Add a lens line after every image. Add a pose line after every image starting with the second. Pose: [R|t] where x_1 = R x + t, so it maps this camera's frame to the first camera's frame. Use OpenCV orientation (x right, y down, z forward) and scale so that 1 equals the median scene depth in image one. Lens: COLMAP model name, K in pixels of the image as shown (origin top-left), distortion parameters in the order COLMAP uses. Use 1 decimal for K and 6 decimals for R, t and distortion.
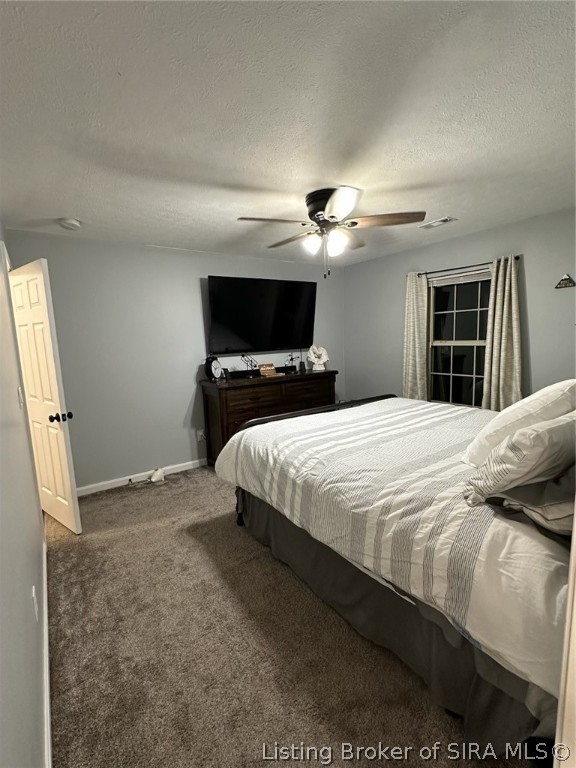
lens RADIAL K [[356.1, 0, 289.8], [0, 356.1, 385.2], [0, 0, 1]] dist [0.000317, -0.000029]
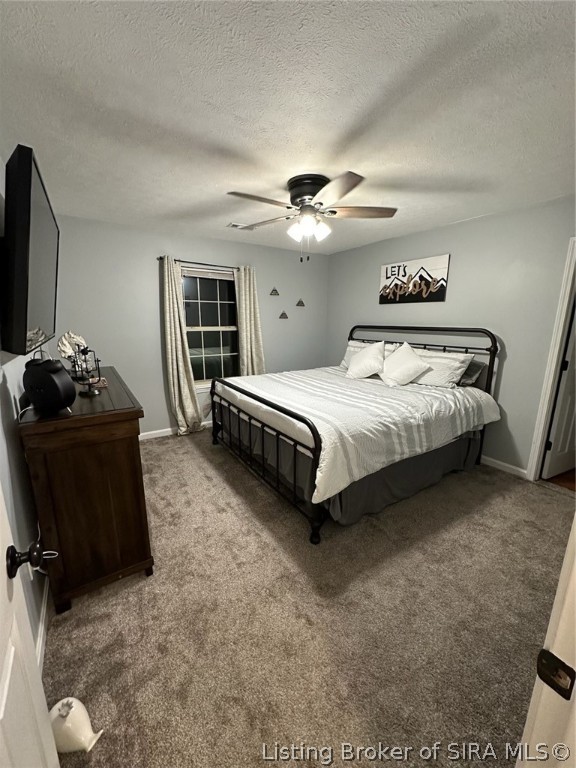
lens RADIAL K [[307.4, 0, 290.6], [0, 307.4, 384.2], [0, 0, 1]] dist [-0.004277, 0.001900]
pose [[0.019999, -0.176640, 0.984072, -0.730645], [0.133144, 0.975973, 0.172480, -0.099719], [-0.990895, 0.127573, 0.043037, 0.909983]]
